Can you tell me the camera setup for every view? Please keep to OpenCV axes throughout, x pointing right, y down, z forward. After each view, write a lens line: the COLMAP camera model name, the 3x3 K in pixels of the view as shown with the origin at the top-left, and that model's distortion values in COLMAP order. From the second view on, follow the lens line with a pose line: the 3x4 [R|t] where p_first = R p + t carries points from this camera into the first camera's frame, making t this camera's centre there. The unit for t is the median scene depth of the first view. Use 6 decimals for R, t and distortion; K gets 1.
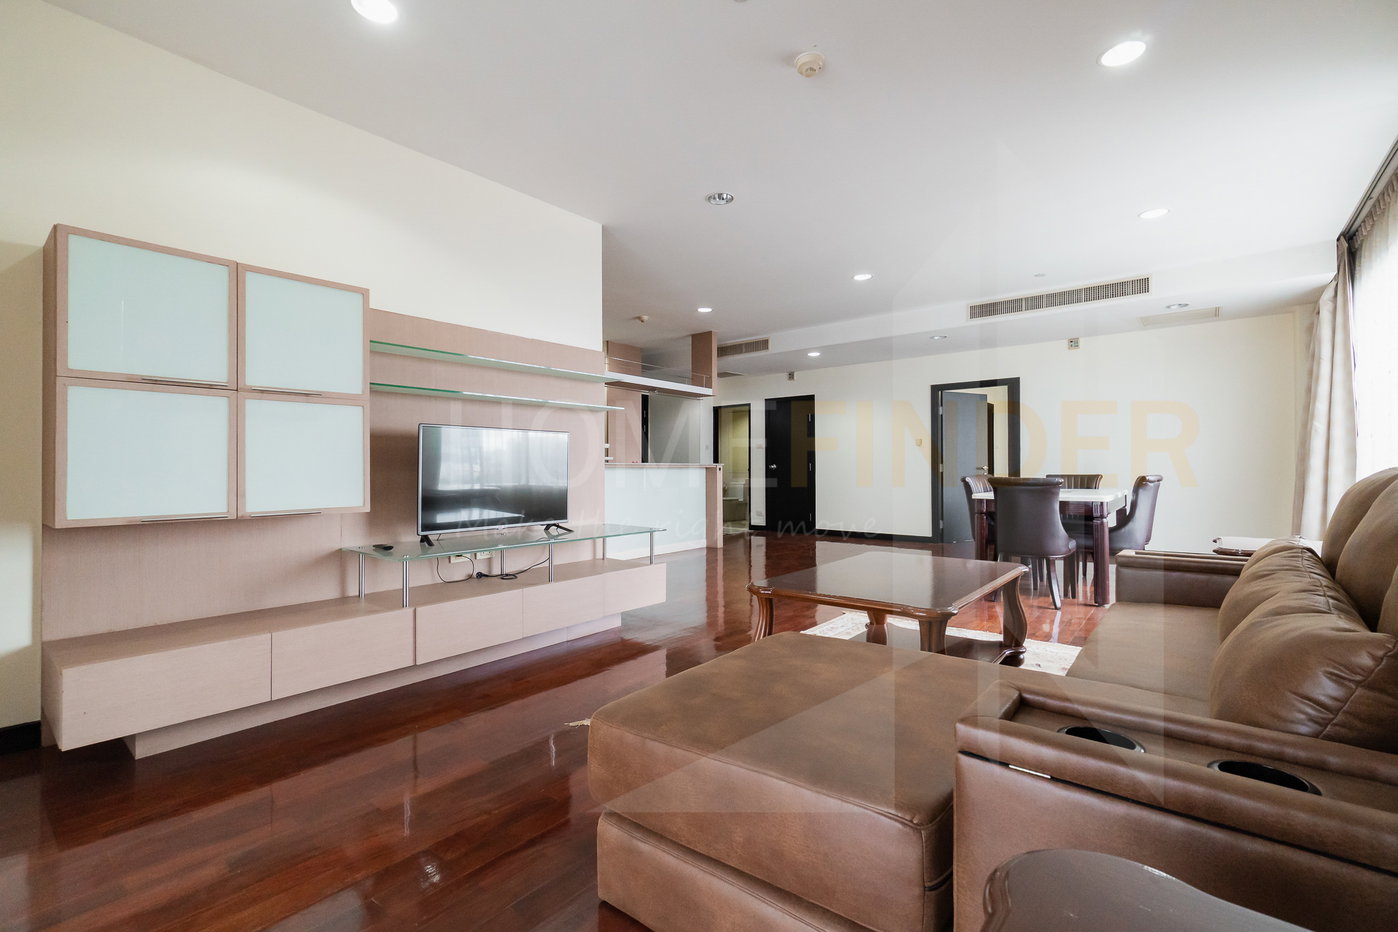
lens RADIAL K [[592.8, 0, 704.9], [0, 592.8, 465.8], [0, 0, 1]] dist [-0.008507, 0.001460]
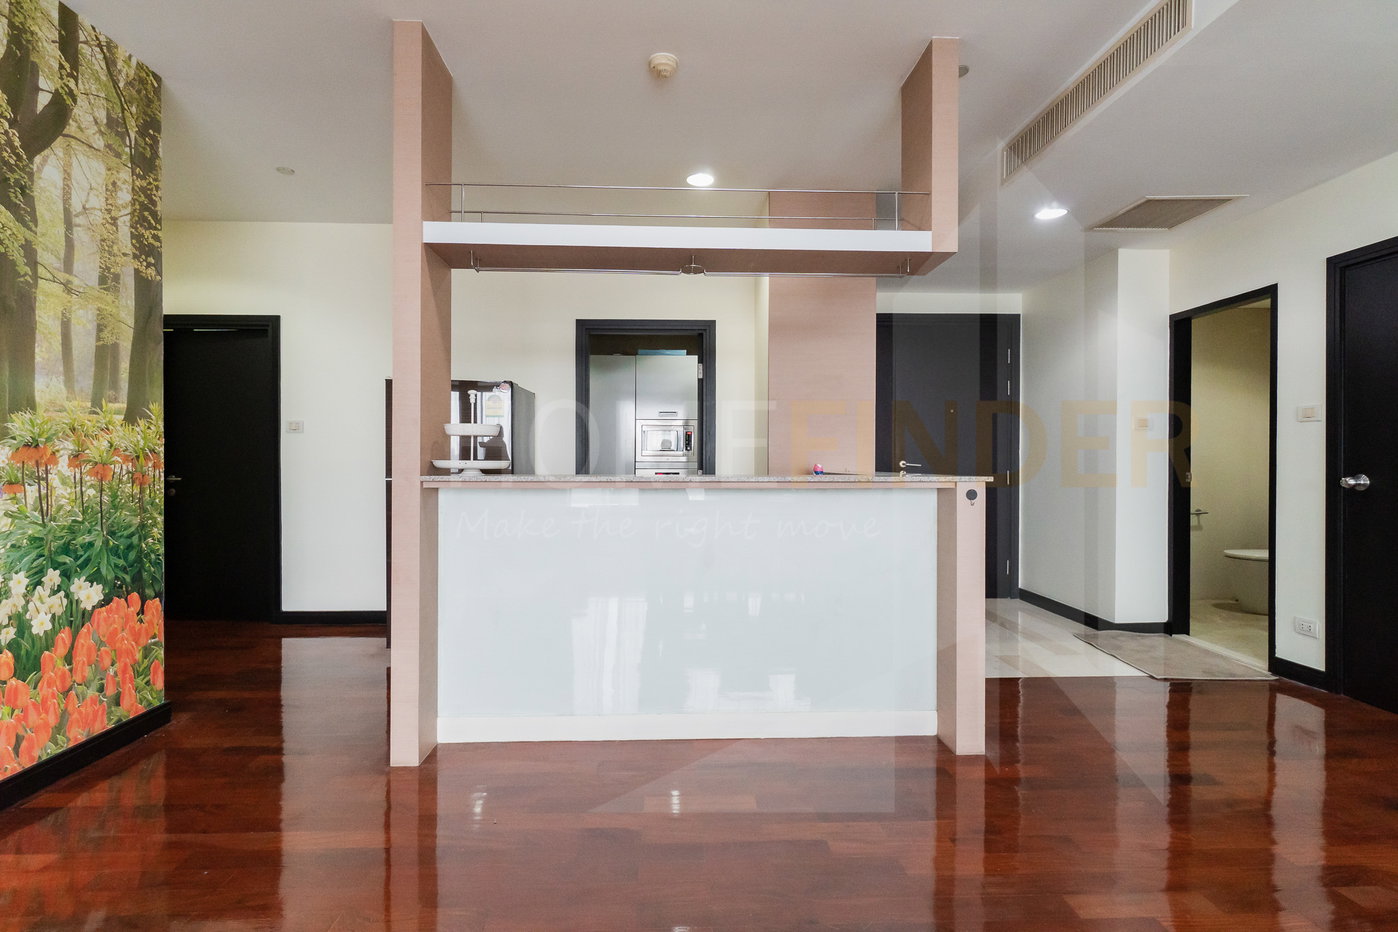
lens RADIAL K [[680.4, 0, 697.3], [0, 680.4, 463.5], [0, 0, 1]] dist [0.002534, 0.000521]
pose [[0.663470, 0.009153, -0.748147, 0.186164], [-0.001075, 0.999936, 0.011280, -0.014013], [0.748202, -0.006680, 0.663437, 0.648036]]
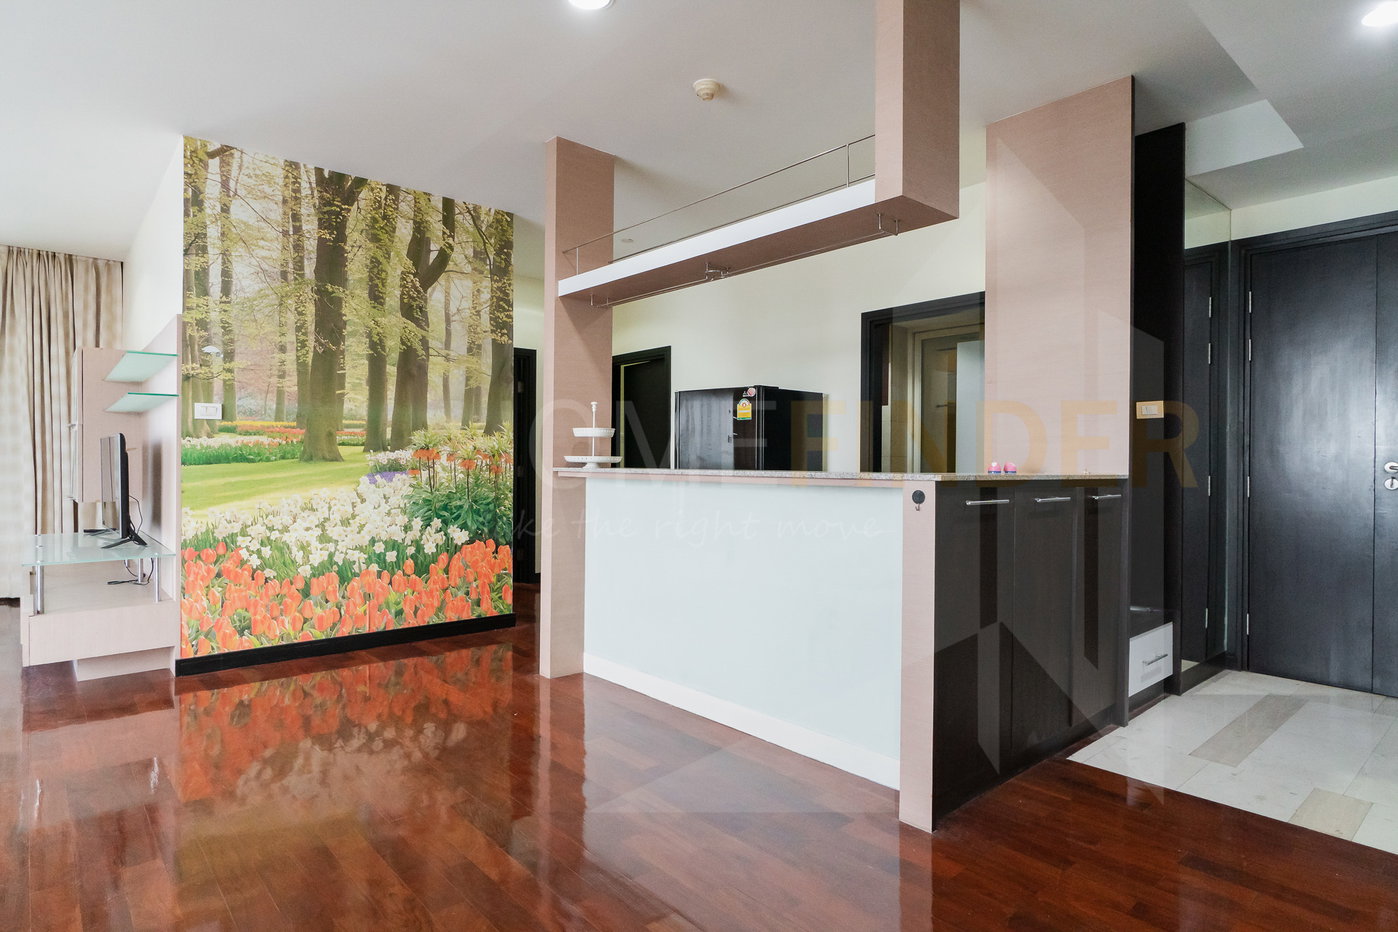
lens RADIAL K [[774.7, 0, 697.6], [0, 774.7, 462.8], [0, 0, 1]] dist [0.005890, -0.001272]
pose [[-0.166334, 0.003463, -0.986063, 0.307430], [0.000186, 0.999994, 0.003481, -0.010078], [0.986070, 0.000395, -0.166333, 0.880821]]
